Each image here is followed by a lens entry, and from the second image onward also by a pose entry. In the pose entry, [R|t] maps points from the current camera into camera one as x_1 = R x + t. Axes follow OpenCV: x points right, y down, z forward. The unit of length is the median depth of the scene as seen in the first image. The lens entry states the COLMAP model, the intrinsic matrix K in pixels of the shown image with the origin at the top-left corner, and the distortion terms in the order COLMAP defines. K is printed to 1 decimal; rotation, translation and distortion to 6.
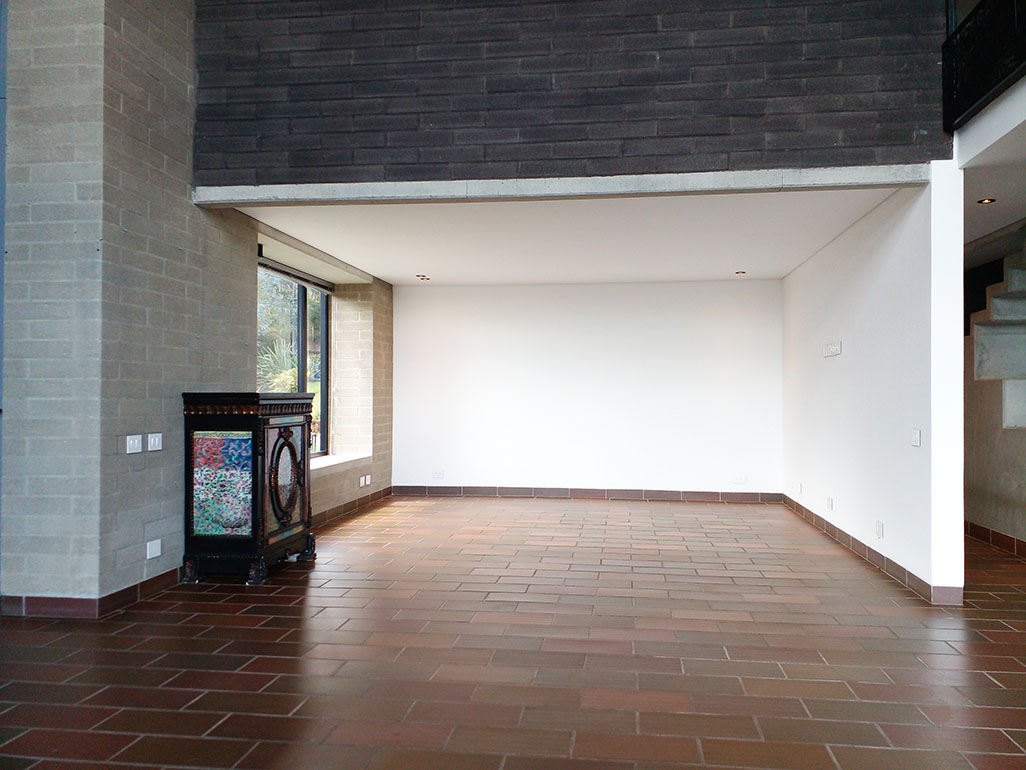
lens RADIAL K [[816.4, 0, 518.8], [0, 816.4, 390.1], [0, 0, 1]] dist [0.049827, -0.062107]
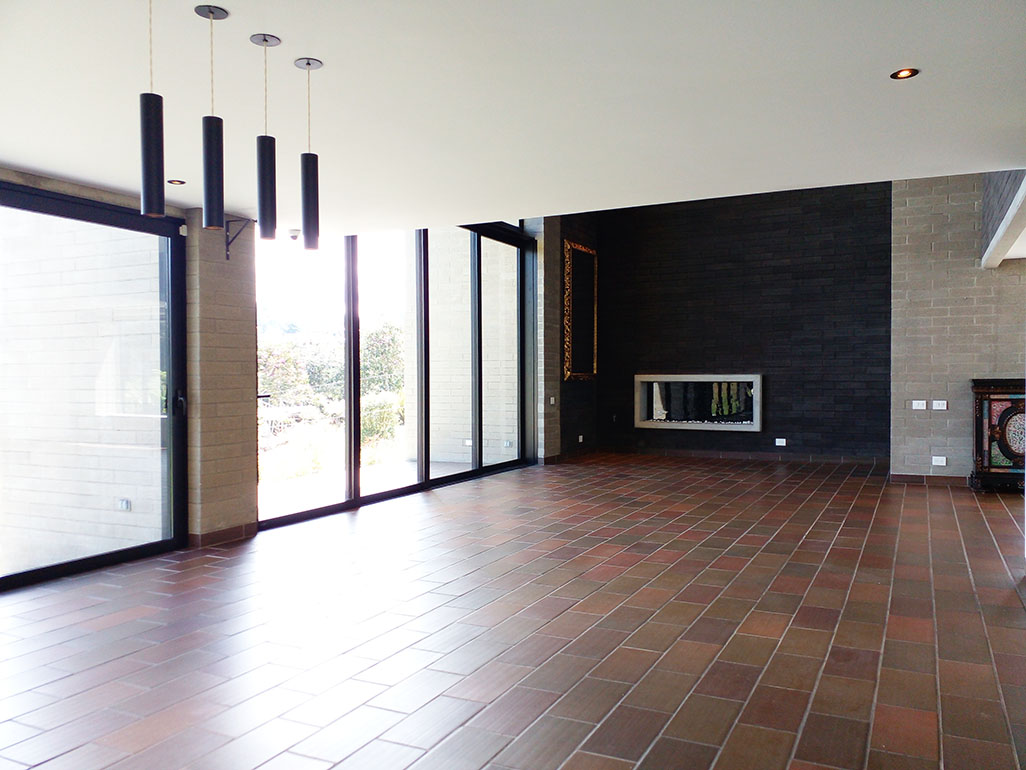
lens RADIAL K [[816.4, 0, 515.8], [0, 816.4, 390.9], [0, 0, 1]] dist [0.049827, -0.062107]
pose [[-0.322220, 0.016046, -0.946529, 1.648658], [0.011378, 0.999850, 0.013077, -0.005412], [0.946596, -0.006556, -0.322355, 0.674290]]
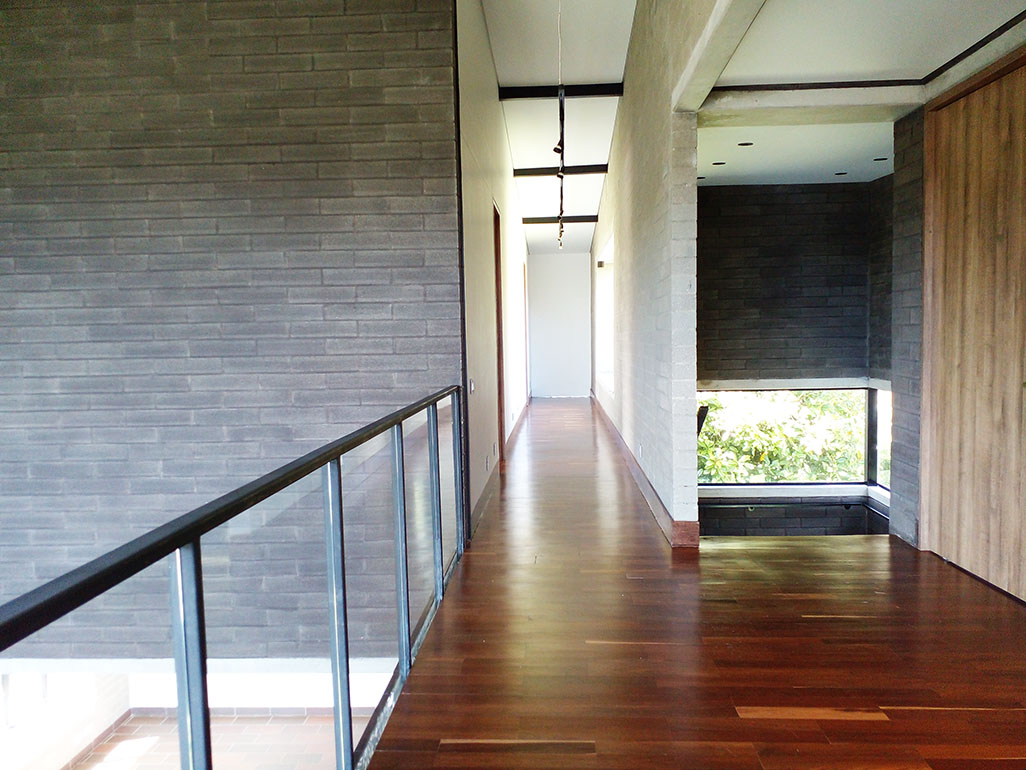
lens RADIAL K [[816.4, 0, 516.6], [0, 816.4, 392.0], [0, 0, 1]] dist [0.049827, -0.062107]
pose [[0.996571, -0.027140, 0.078162, 0.490715], [0.020547, 0.996257, 0.083960, -0.676811], [-0.080148, -0.082066, 0.993399, -0.051065]]
